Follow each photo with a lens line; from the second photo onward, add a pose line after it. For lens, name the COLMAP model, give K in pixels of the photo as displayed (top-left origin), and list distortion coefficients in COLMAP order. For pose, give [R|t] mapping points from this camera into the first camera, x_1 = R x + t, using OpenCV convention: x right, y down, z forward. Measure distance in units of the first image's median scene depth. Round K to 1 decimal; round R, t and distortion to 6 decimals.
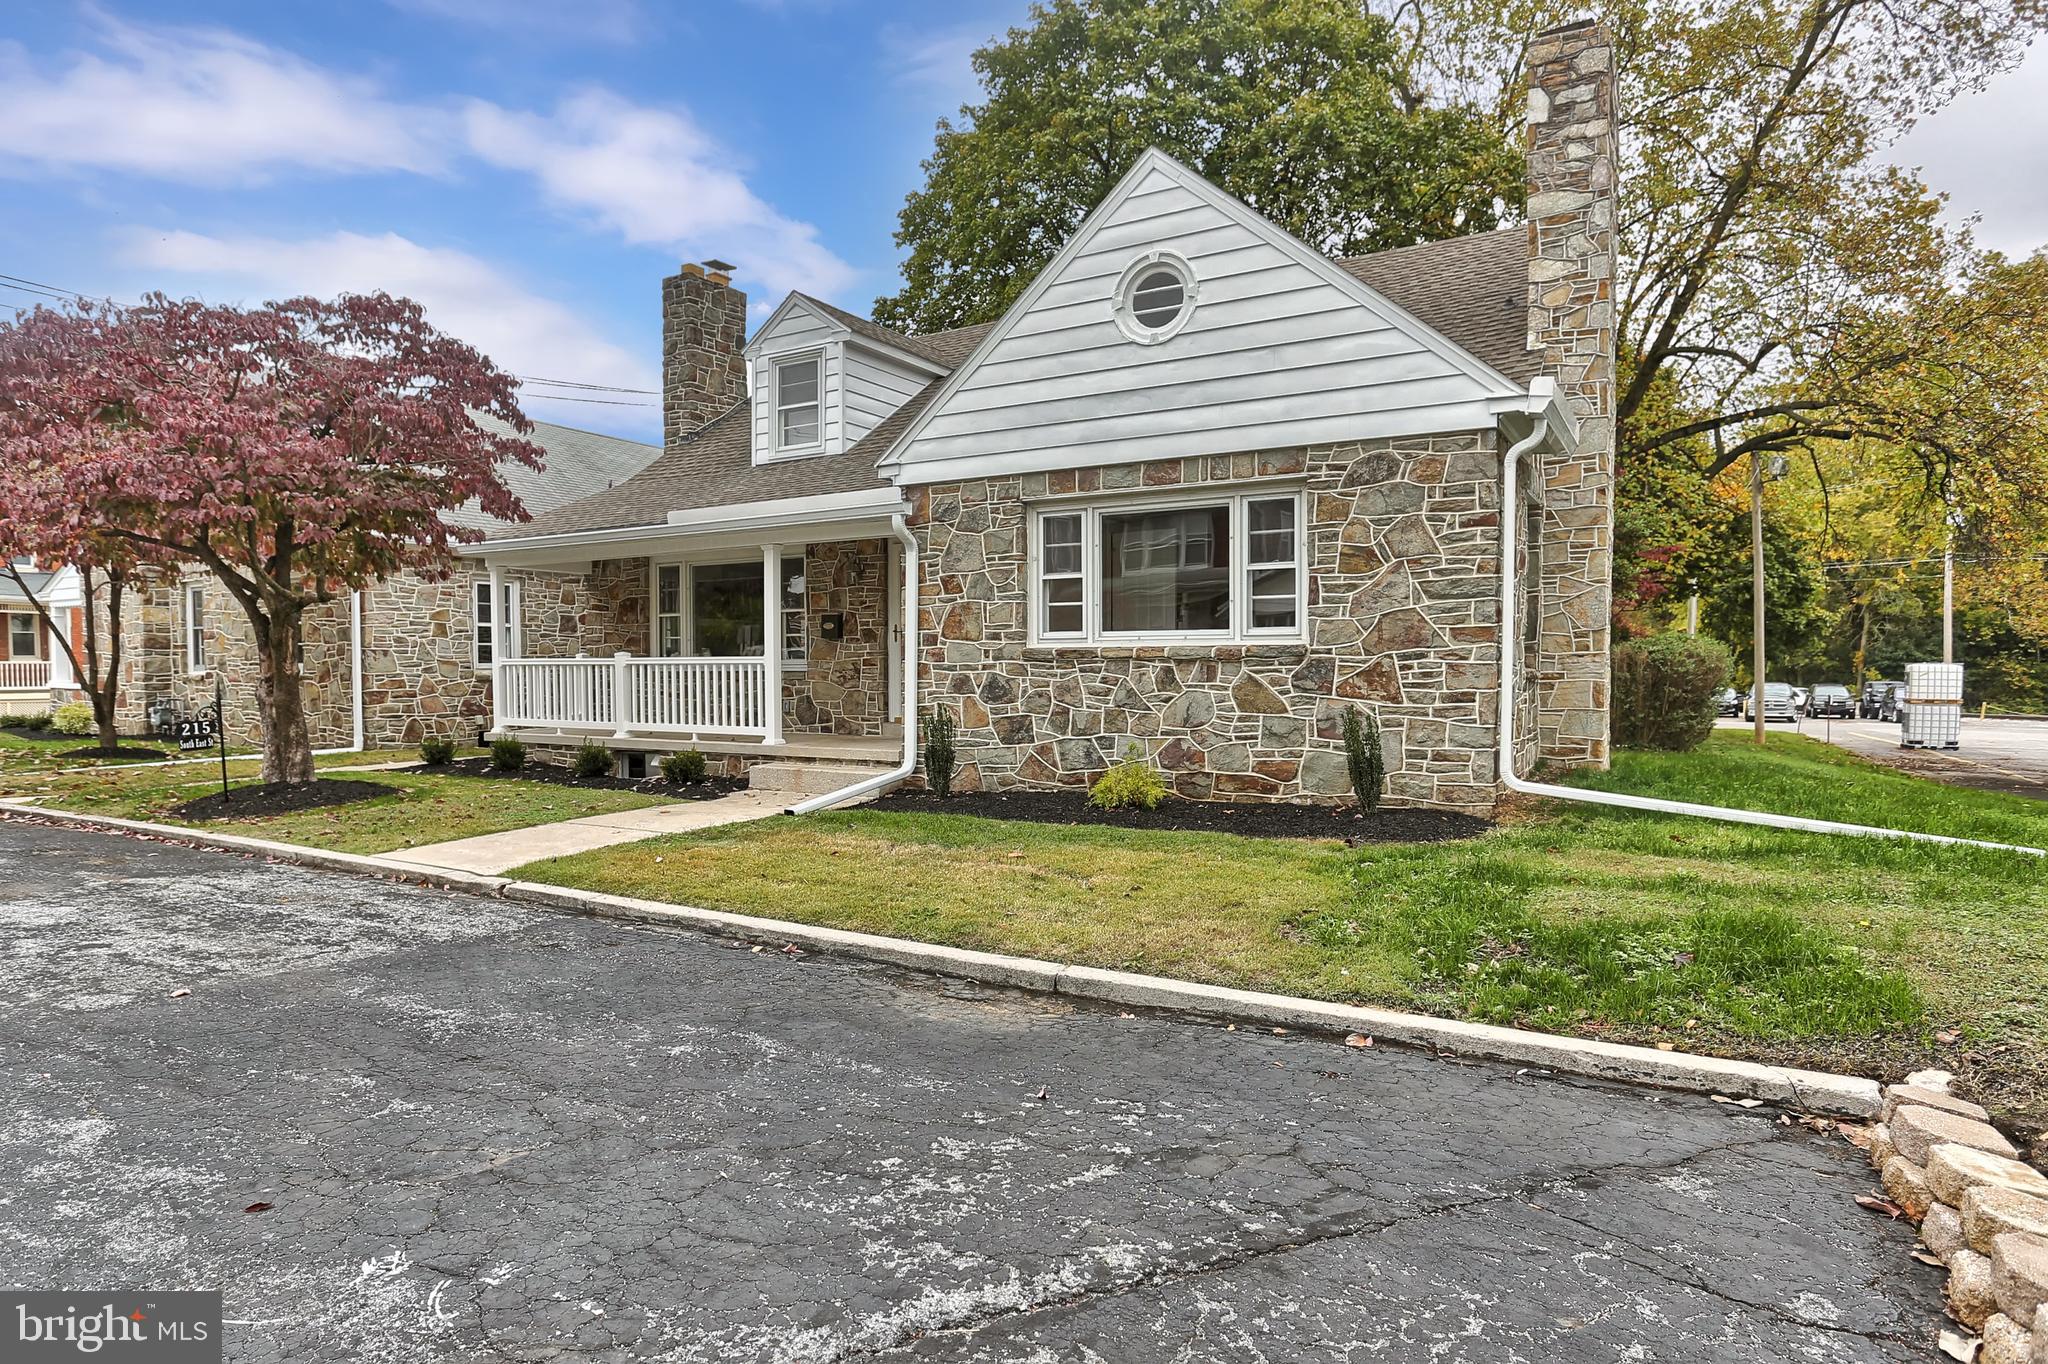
lens RADIAL K [[1191.1, 0, 1039.1], [0, 1191.1, 712.2], [0, 0, 1]] dist [-0.055122, 0.027495]
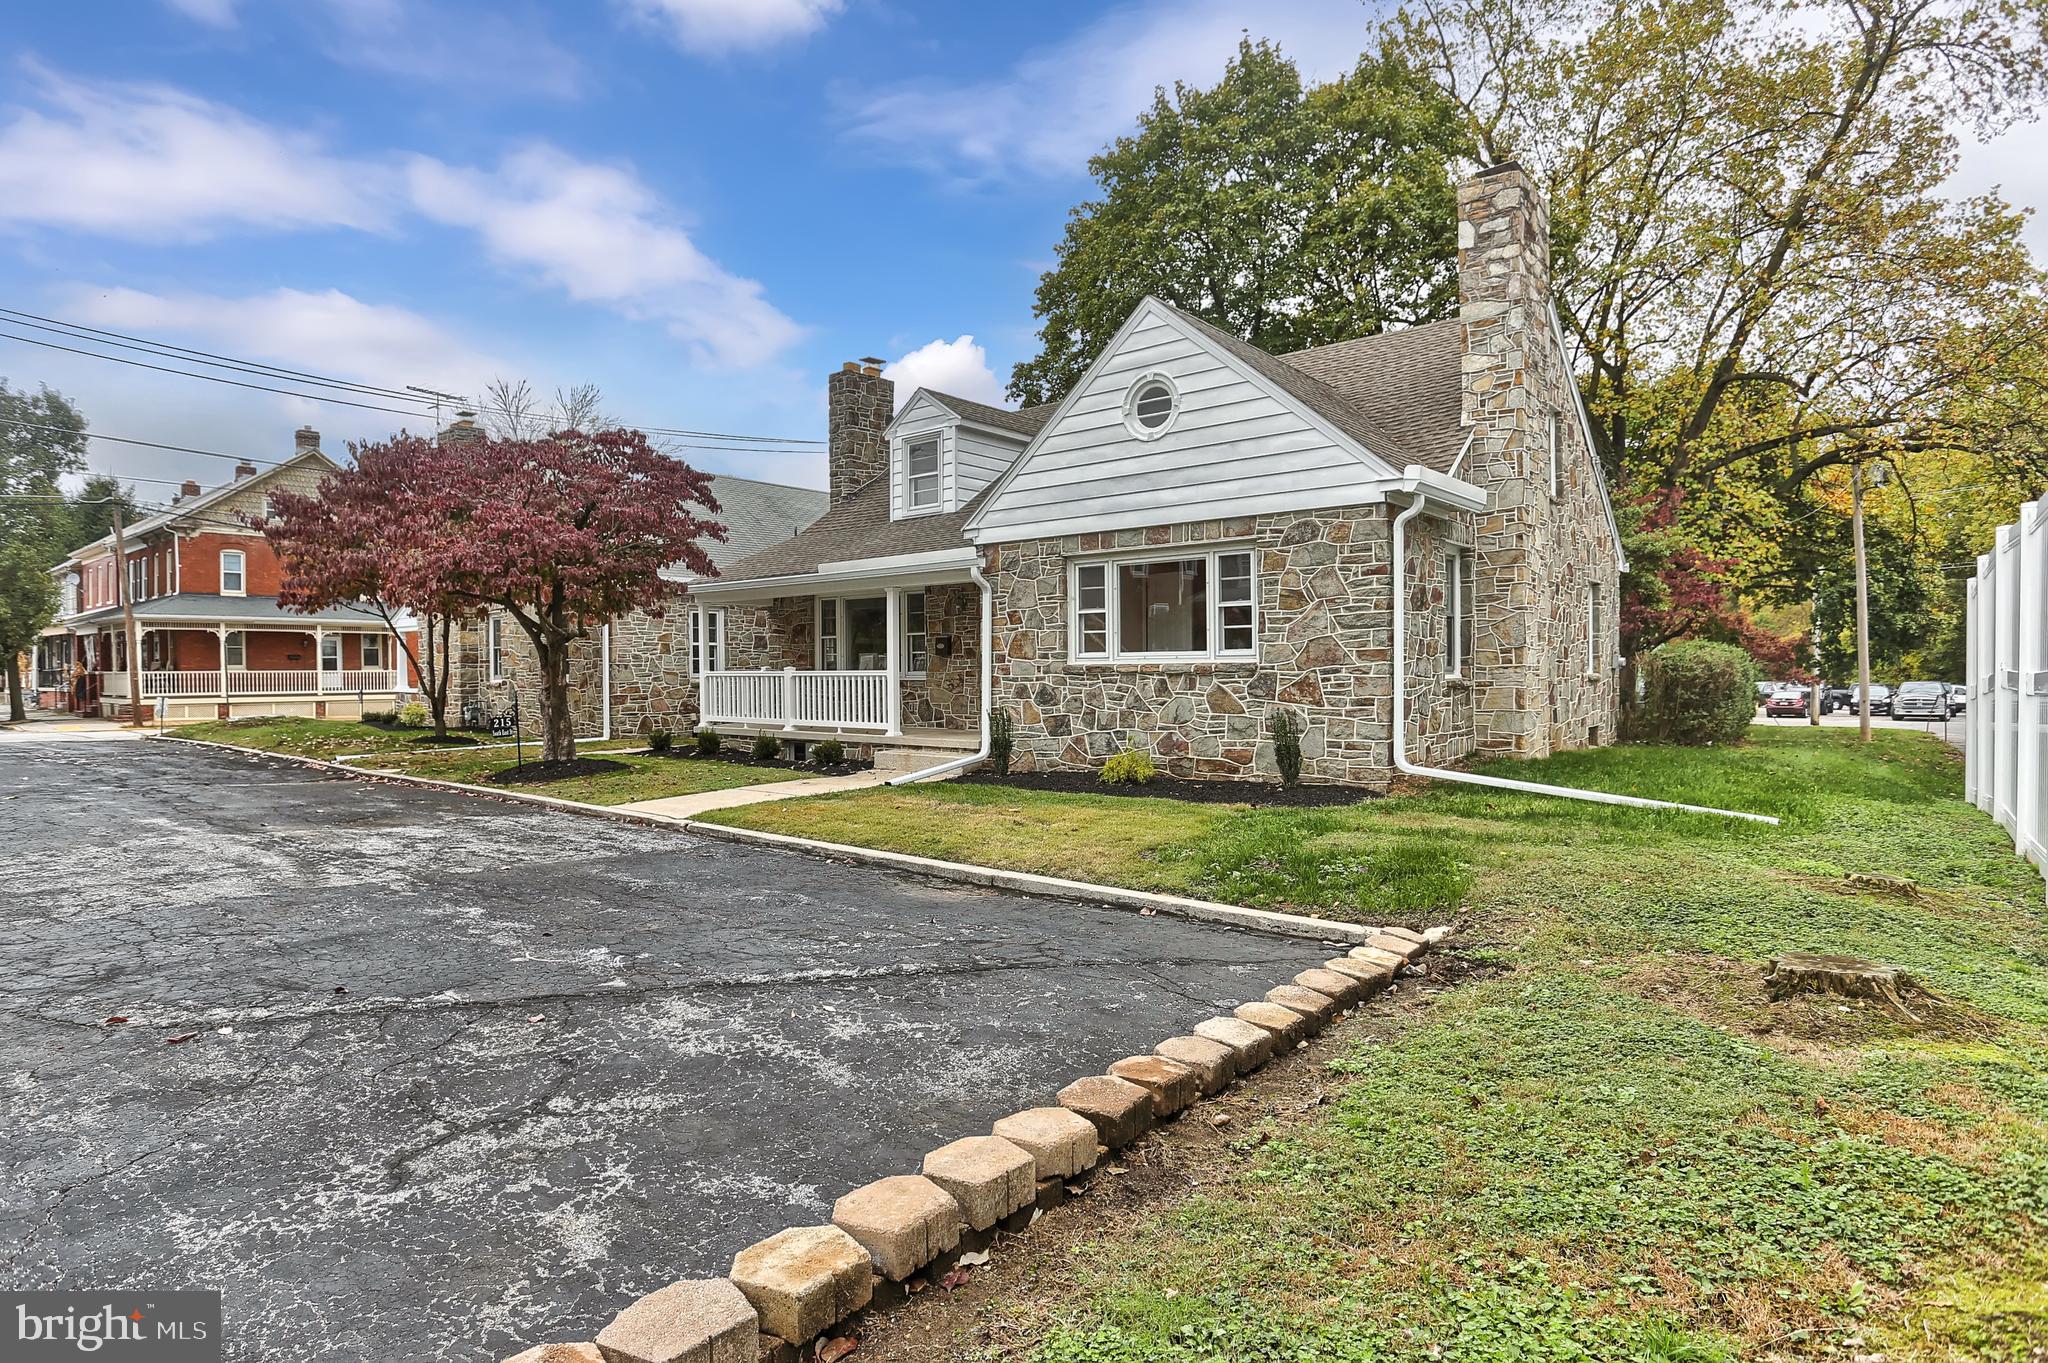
lens RADIAL K [[1123.7, 0, 1024.0], [0, 1123.7, 681.5], [0, 0, 1]] dist [-0.052456, 0.000588]
pose [[0.985040, -0.003351, -0.172292, 0.162080], [-0.000987, 0.999685, -0.025084, -0.003131], [0.172322, 0.024878, 0.984726, -0.259137]]
